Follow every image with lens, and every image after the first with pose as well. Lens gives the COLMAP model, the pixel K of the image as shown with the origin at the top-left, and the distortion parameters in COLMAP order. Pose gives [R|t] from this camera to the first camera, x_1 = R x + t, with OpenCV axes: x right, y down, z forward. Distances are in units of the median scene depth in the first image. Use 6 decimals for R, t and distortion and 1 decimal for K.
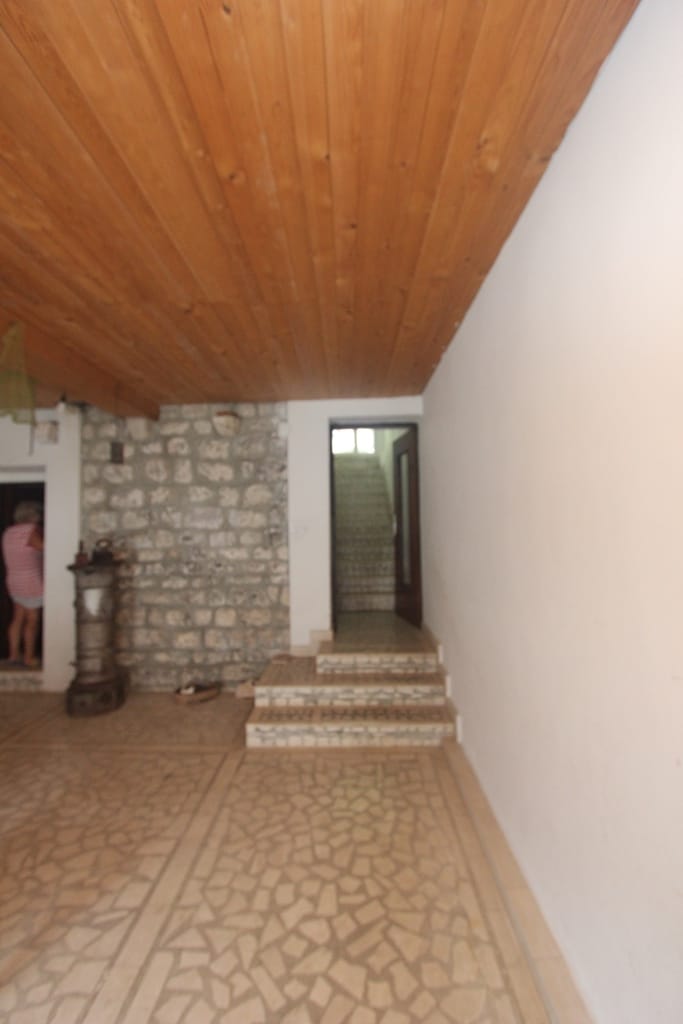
lens RADIAL K [[470.6, 0, 346.8], [0, 470.6, 515.0], [0, 0, 1]] dist [-0.028137, 0.004443]
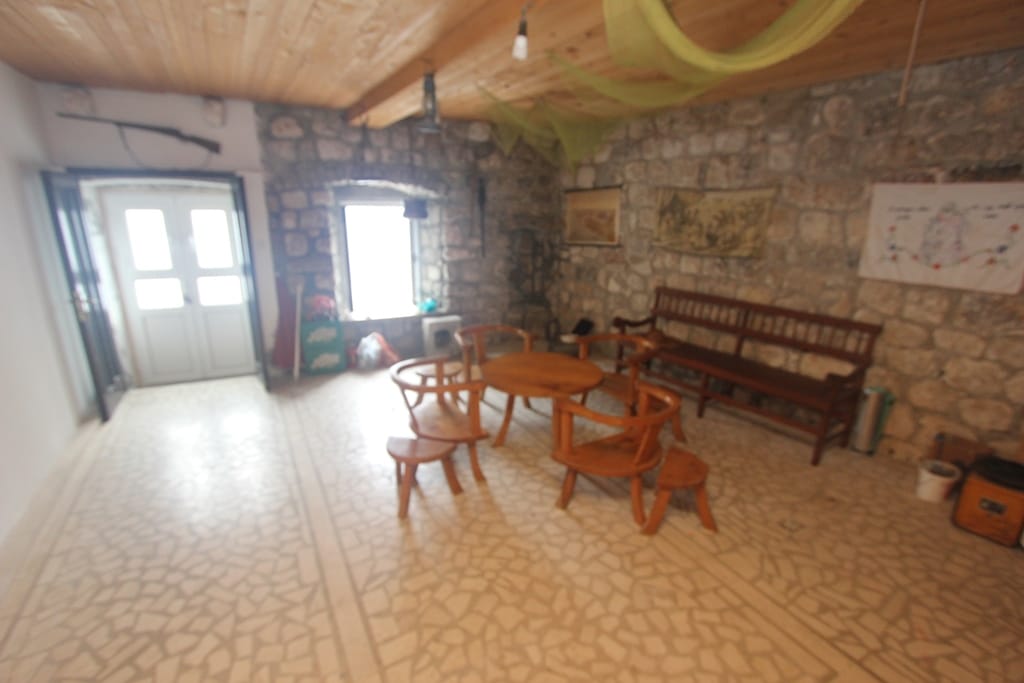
lens RADIAL K [[470.6, 0, 508.0], [0, 470.6, 346.8], [0, 0, 1]] dist [-0.028137, 0.004443]
pose [[-0.862231, 0.146374, -0.484905, -0.170220], [0.009121, 0.961666, 0.274070, -0.042535], [0.506433, 0.231889, -0.830514, 1.171099]]
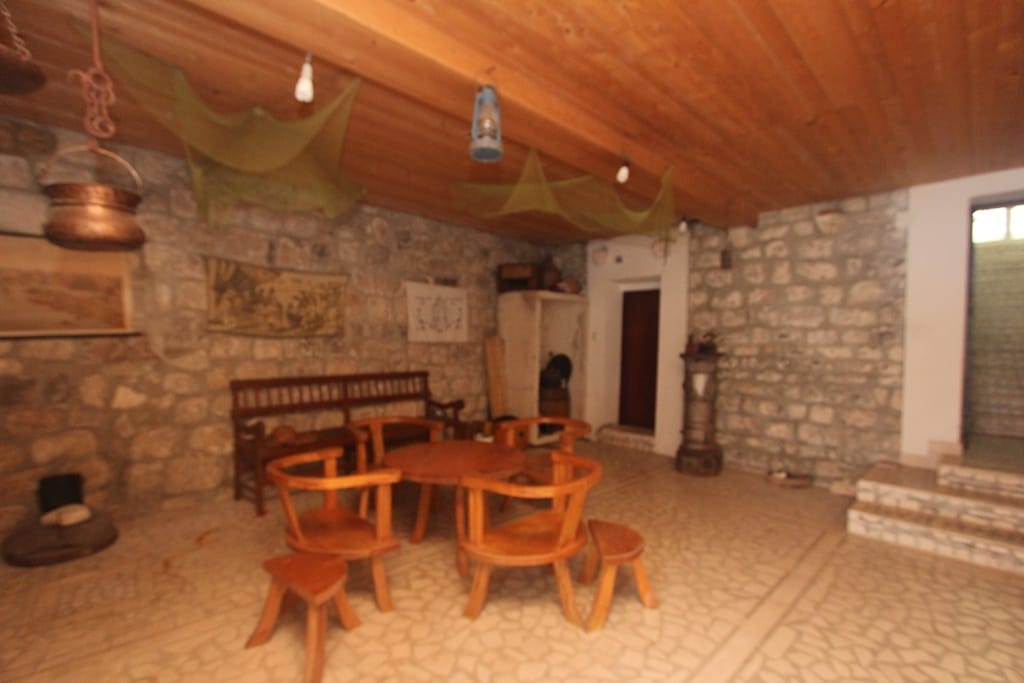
lens RADIAL K [[470.6, 0, 514.2], [0, 470.6, 350.5], [0, 0, 1]] dist [-0.028137, 0.004443]
pose [[0.701188, 0.043605, -0.711642, -0.019843], [-0.011074, 0.998674, 0.050281, 0.050392], [0.712890, -0.027375, 0.700741, -0.243639]]
